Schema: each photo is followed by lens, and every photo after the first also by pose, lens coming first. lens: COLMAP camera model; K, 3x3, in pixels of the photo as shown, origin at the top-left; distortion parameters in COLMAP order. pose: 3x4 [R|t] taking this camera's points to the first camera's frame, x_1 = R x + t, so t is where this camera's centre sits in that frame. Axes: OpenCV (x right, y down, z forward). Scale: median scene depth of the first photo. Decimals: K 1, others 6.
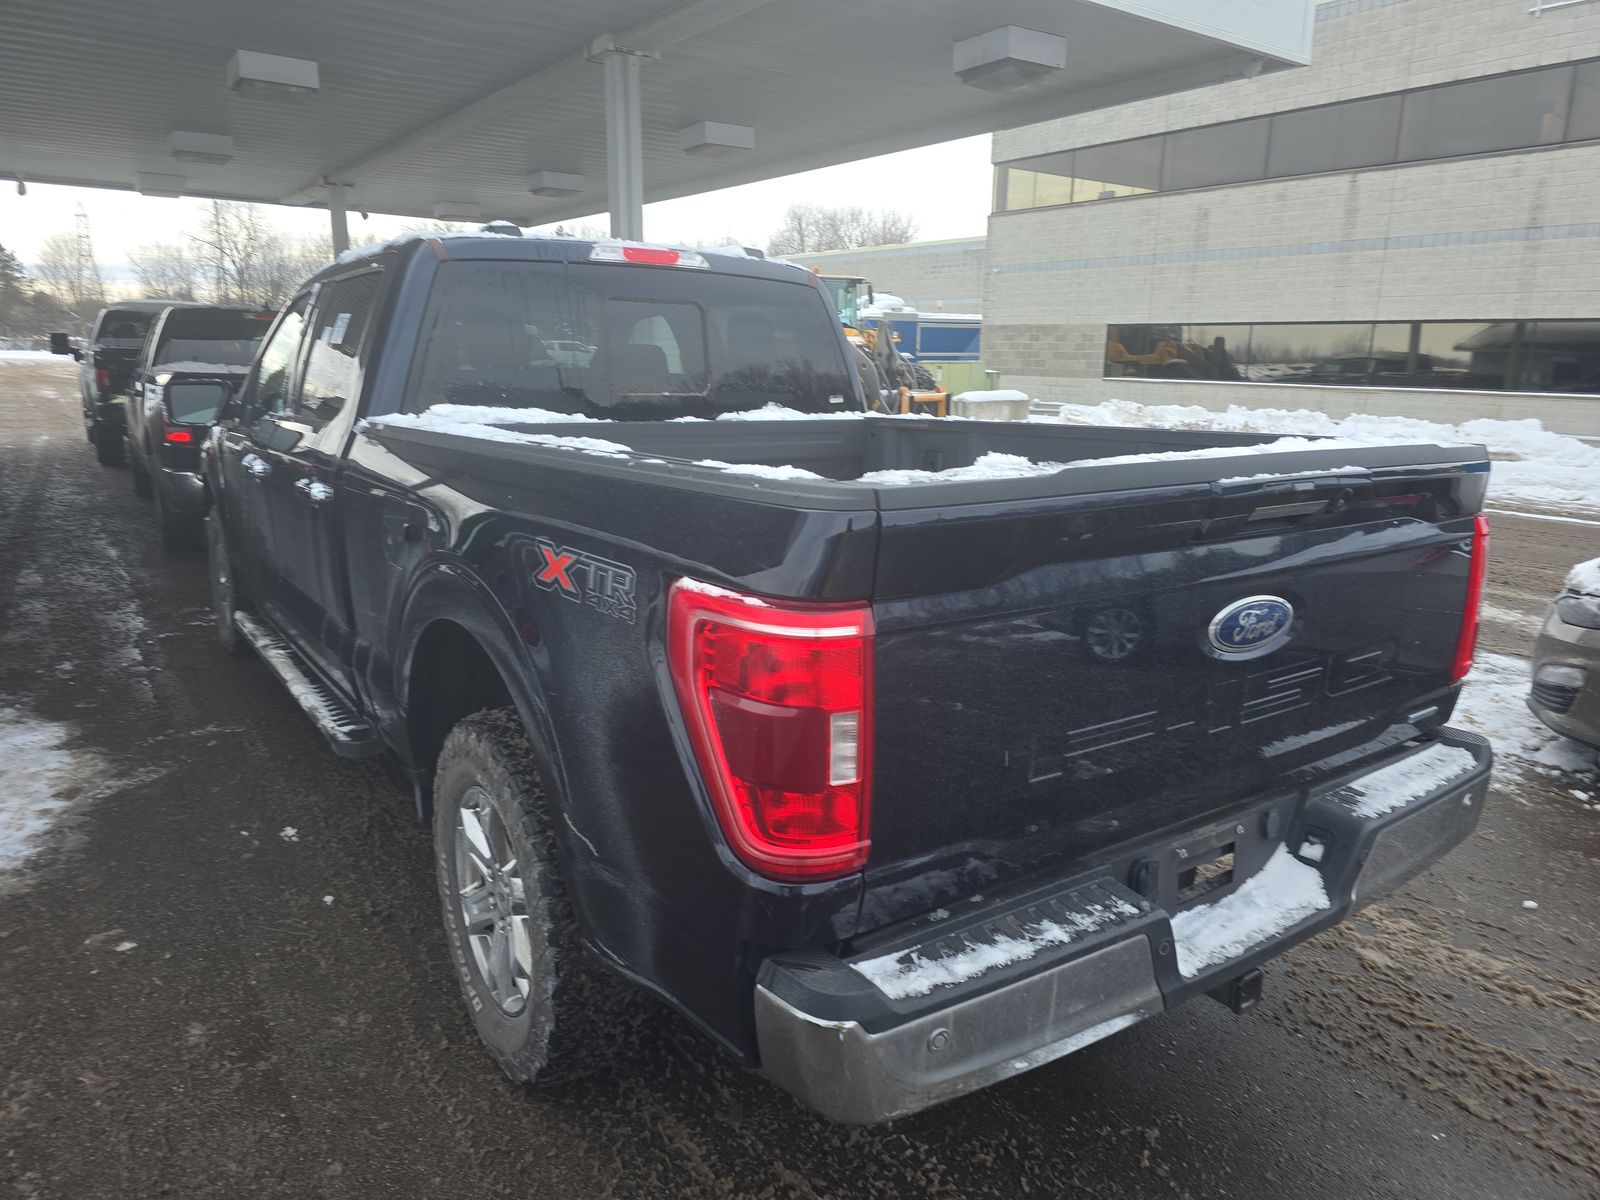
lens RADIAL K [[1078.6, 0, 804.4], [0, 1078.6, 594.9], [0, 0, 1]] dist [0.070061, -0.057684]
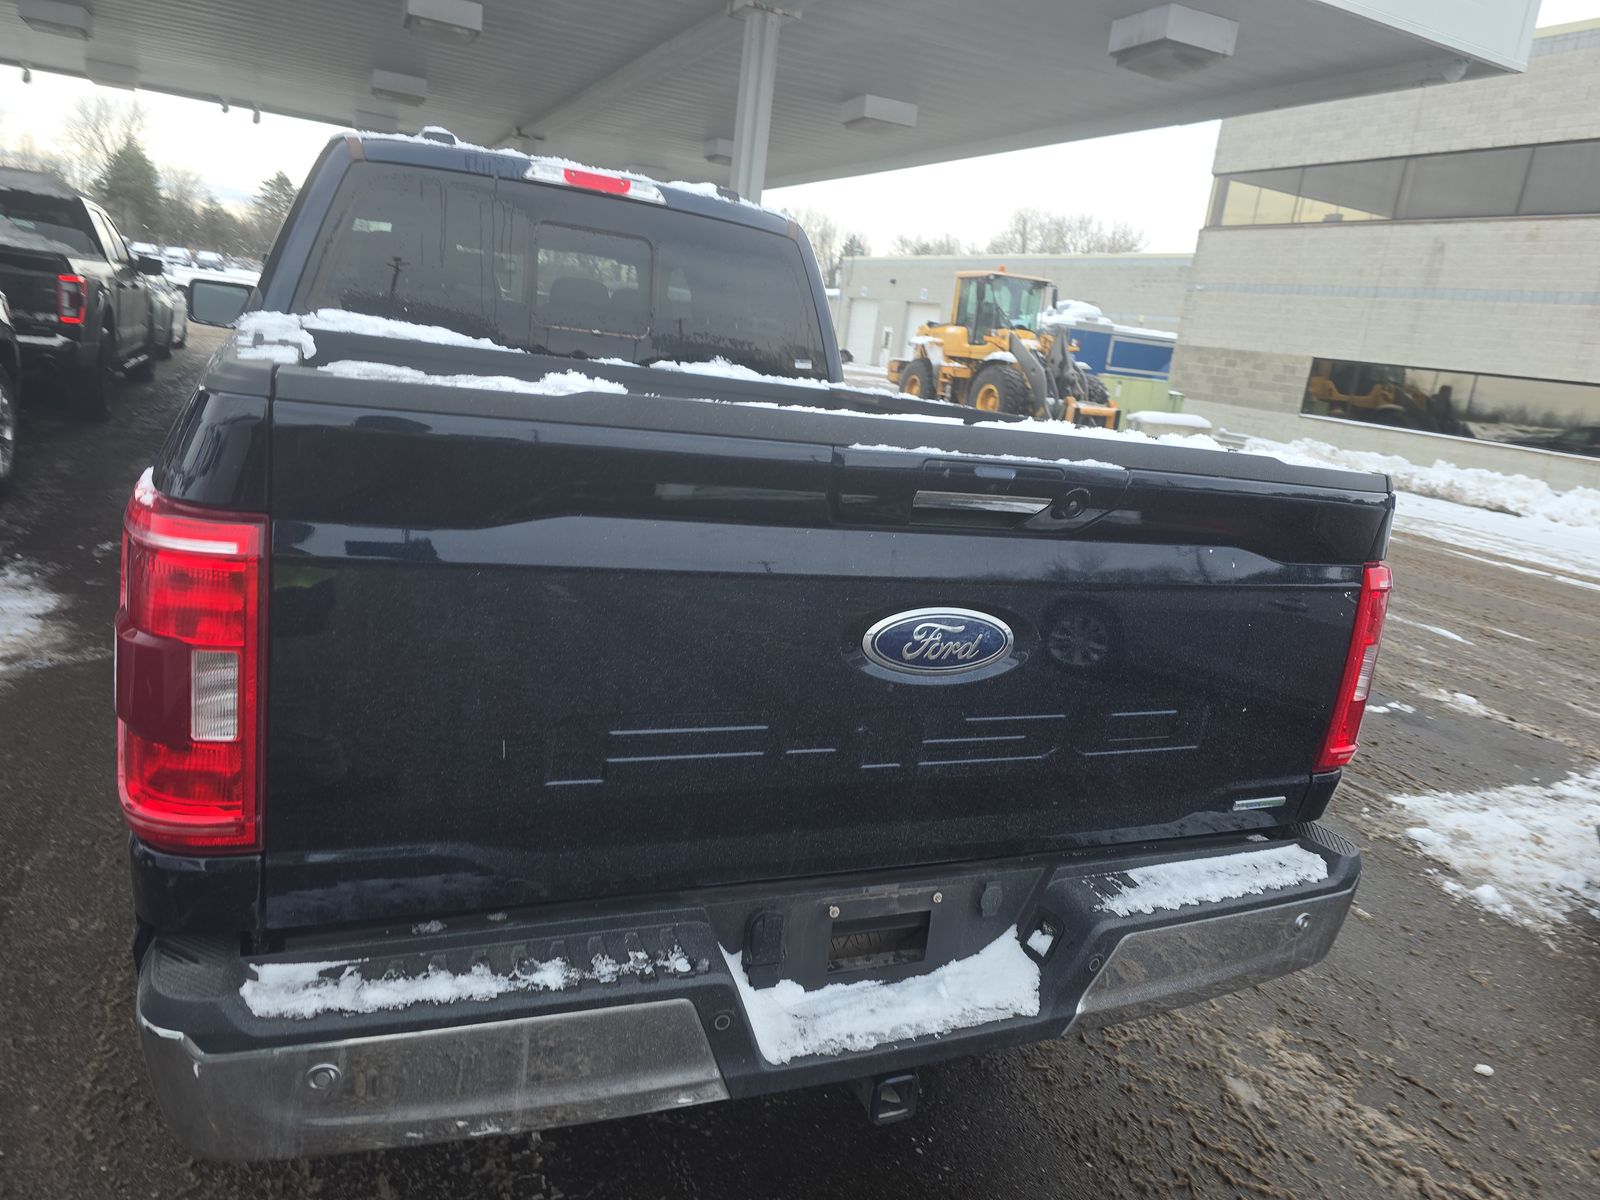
lens RADIAL K [[1083.4, 0, 809.6], [0, 1083.4, 594.7], [0, 0, 1]] dist [0.058903, -0.047051]
pose [[0.976457, 0.146440, -0.158390, 0.104330], [-0.146099, 0.989173, 0.013860, -0.001059], [0.158705, 0.009607, 0.987279, 0.048847]]
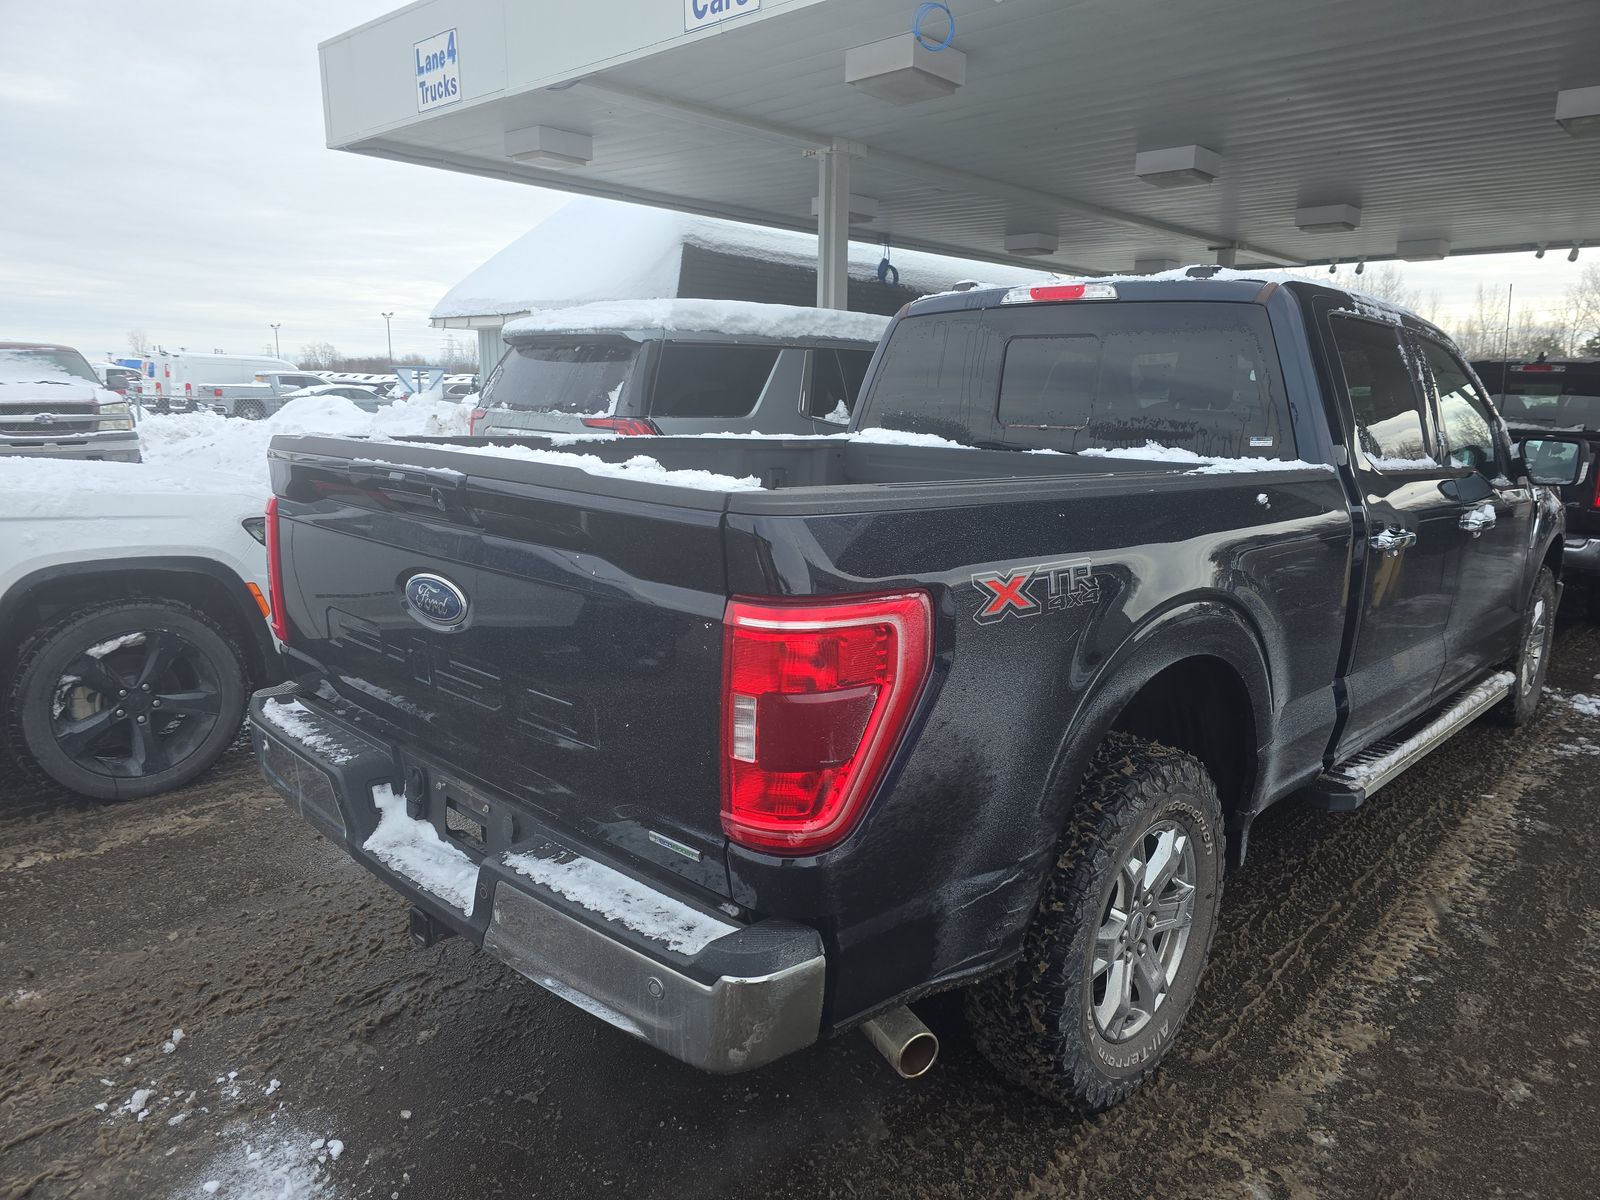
lens RADIAL K [[1078.6, 0, 804.4], [0, 1078.6, 594.9], [0, 0, 1]] dist [0.070061, -0.057684]
pose [[0.181080, 0.168709, -0.968890, 0.377382], [-0.225286, 0.966095, 0.126118, -0.049635], [0.957317, 0.195440, 0.212948, 0.268797]]
